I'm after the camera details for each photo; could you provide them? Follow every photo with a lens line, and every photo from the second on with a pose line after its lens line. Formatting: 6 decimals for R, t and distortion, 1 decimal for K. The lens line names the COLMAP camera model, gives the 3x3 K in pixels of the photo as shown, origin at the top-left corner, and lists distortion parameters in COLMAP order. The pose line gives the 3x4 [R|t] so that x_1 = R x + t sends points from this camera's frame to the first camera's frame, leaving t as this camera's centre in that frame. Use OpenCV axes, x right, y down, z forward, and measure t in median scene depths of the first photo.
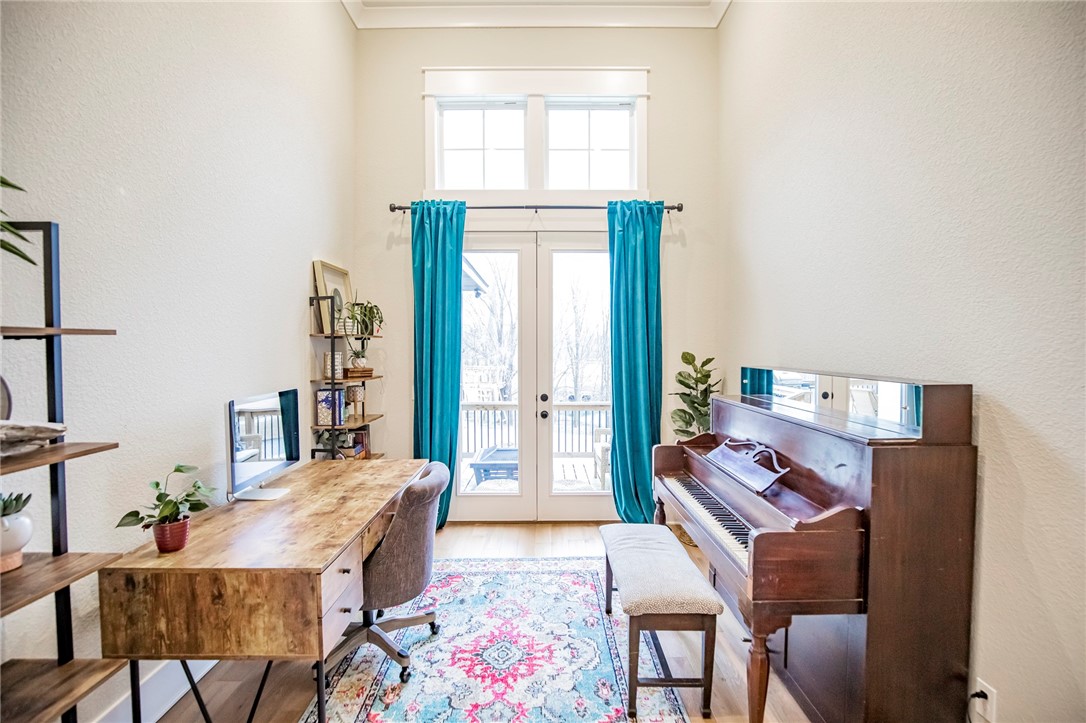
lens RADIAL K [[506.1, 0, 547.2], [0, 506.1, 360.4], [0, 0, 1]] dist [-0.012210, -0.000486]
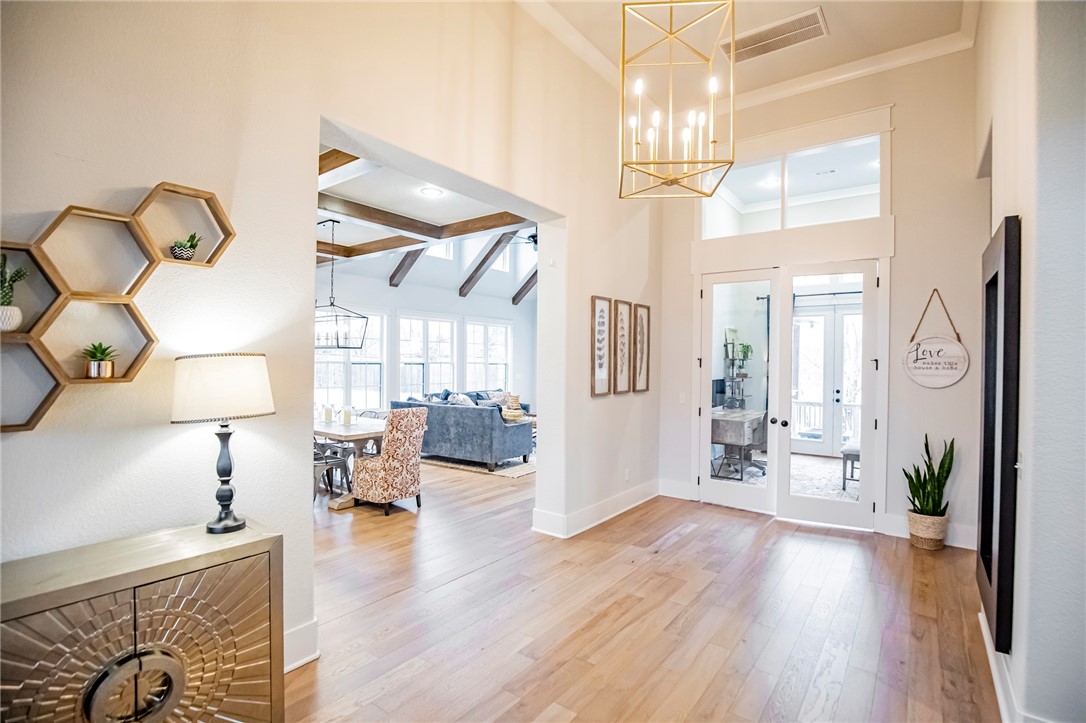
lens RADIAL K [[506.1, 0, 558.9], [0, 506.1, 368.1], [0, 0, 1]] dist [-0.012210, -0.000486]
pose [[0.807605, 0.017746, -0.589456, 0.289300], [-0.026074, 0.999644, -0.005628, 0.026244], [0.589147, 0.019915, 0.807781, -1.266685]]
